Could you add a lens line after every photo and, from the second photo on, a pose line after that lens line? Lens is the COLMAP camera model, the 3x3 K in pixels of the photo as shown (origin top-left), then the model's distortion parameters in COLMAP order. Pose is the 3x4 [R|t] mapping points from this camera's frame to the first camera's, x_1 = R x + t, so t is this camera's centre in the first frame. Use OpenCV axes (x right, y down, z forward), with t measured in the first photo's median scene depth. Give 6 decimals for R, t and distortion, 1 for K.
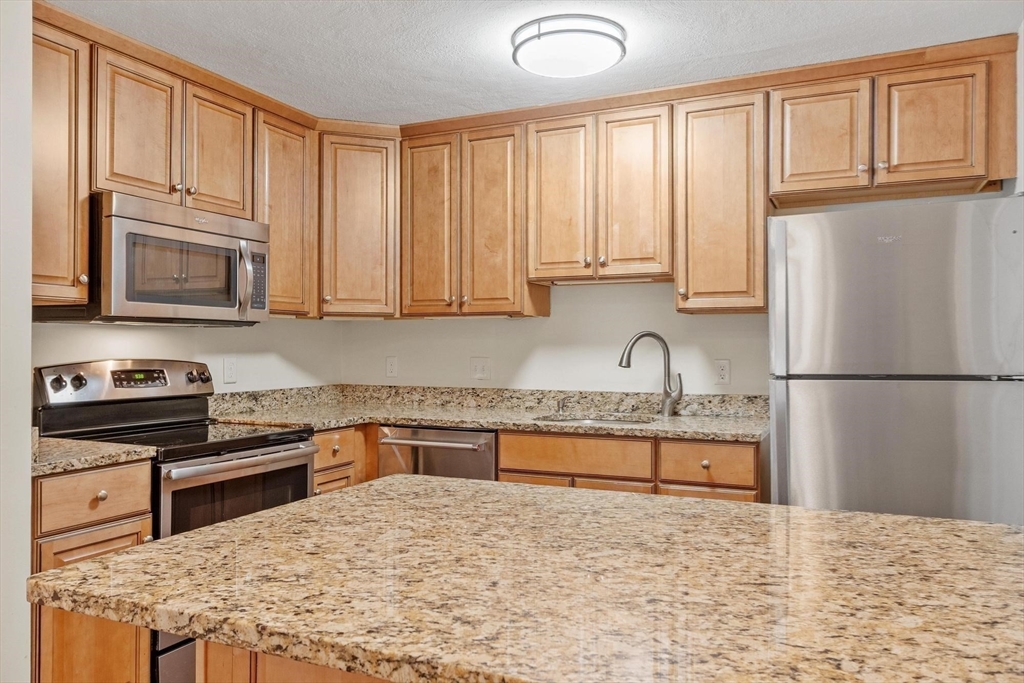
lens RADIAL K [[750.7, 0, 512.0], [0, 750.7, 341.5], [0, 0, 1]] dist [0.008151, -0.005741]
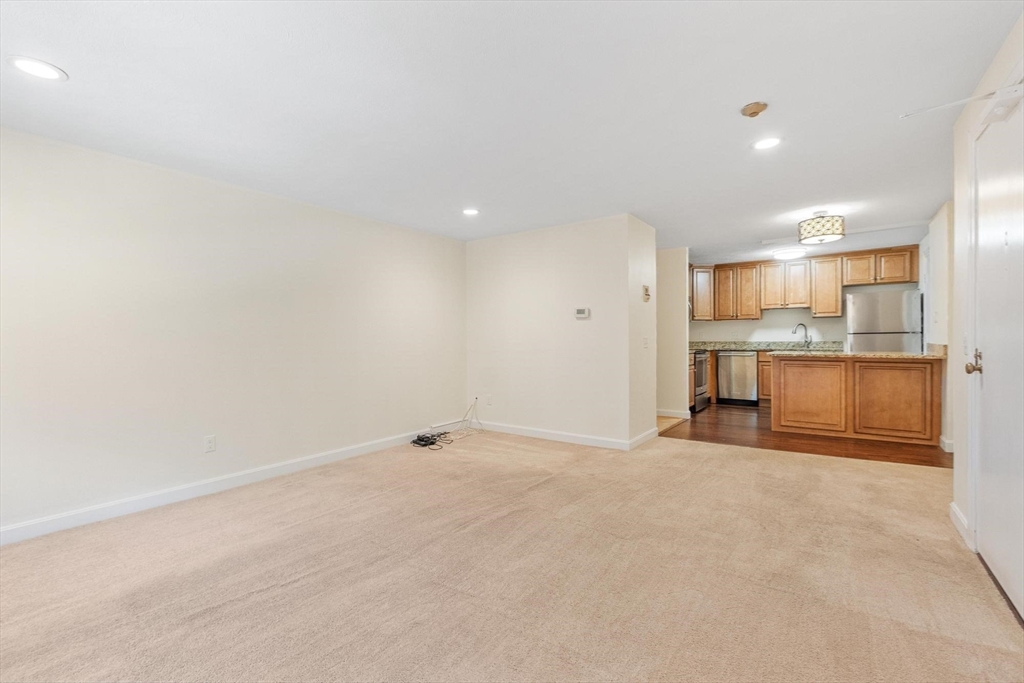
lens RADIAL K [[446.9, 0, 509.5], [0, 446.9, 341.0], [0, 0, 1]] dist [-0.000341, 0.000078]
pose [[0.979284, -0.007469, -0.202353, -0.759439], [0.010691, 0.999833, 0.014834, 0.024230], [0.202208, -0.016690, 0.979200, -1.374200]]
